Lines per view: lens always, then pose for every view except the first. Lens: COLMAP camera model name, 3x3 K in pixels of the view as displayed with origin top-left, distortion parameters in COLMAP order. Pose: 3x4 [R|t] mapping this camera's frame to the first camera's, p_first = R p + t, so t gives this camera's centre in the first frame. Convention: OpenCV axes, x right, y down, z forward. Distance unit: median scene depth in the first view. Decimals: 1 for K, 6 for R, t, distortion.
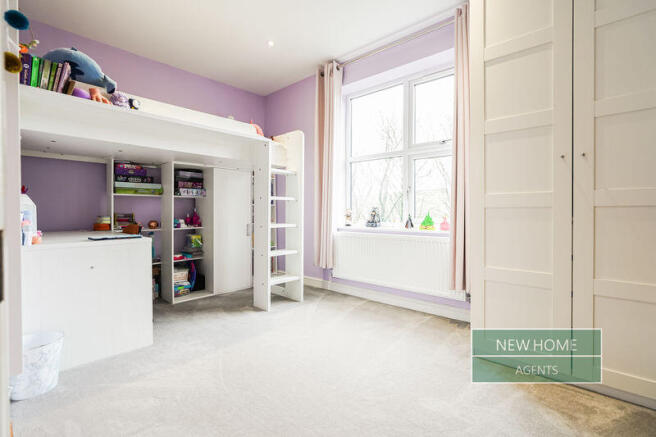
lens RADIAL K [[304.1, 0, 328.2], [0, 304.1, 214.2], [0, 0, 1]] dist [-0.014924, 0.005771]
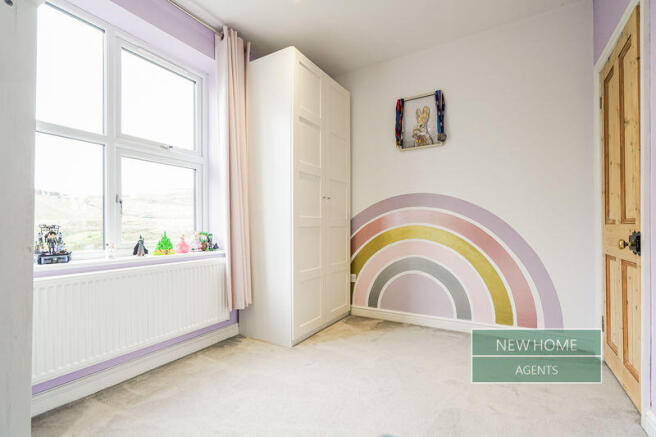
lens RADIAL K [[304.1, 0, 329.8], [0, 304.1, 224.3], [0, 0, 1]] dist [-0.014924, 0.005771]
pose [[-0.201499, 0.001064, 0.979488, -0.506270], [0.012385, 0.999922, 0.001461, -0.021575], [-0.979410, 0.012425, -0.201496, 0.718732]]
